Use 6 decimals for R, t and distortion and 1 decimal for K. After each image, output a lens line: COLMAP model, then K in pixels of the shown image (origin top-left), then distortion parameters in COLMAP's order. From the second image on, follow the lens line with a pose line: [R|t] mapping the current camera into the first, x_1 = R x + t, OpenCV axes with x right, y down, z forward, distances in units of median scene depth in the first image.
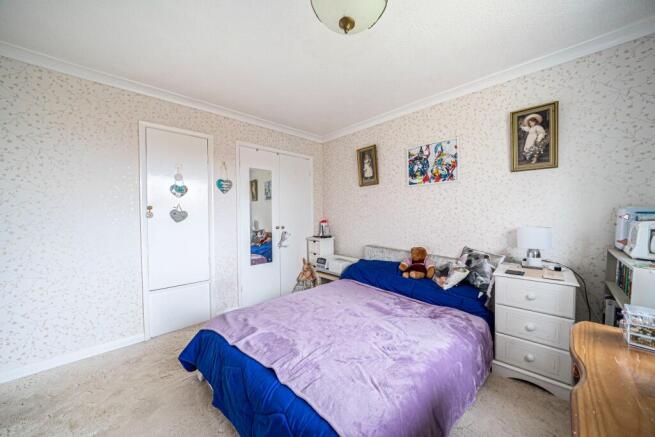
lens RADIAL K [[229.0, 0, 325.8], [0, 229.0, 217.1], [0, 0, 1]] dist [-0.010970, -0.000230]
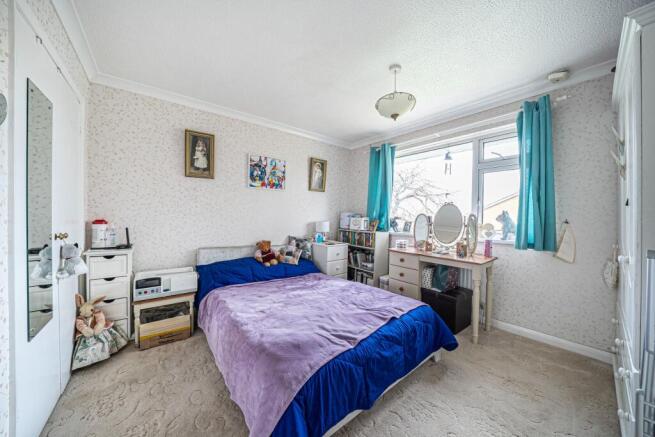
lens RADIAL K [[229.0, 0, 325.8], [0, 229.0, 219.4], [0, 0, 1]] dist [-0.010970, -0.000230]
pose [[0.086271, -0.001870, 0.996270, -0.741024], [0.003462, 0.999993, 0.001577, 0.019780], [-0.996266, 0.003313, 0.086277, 0.558316]]
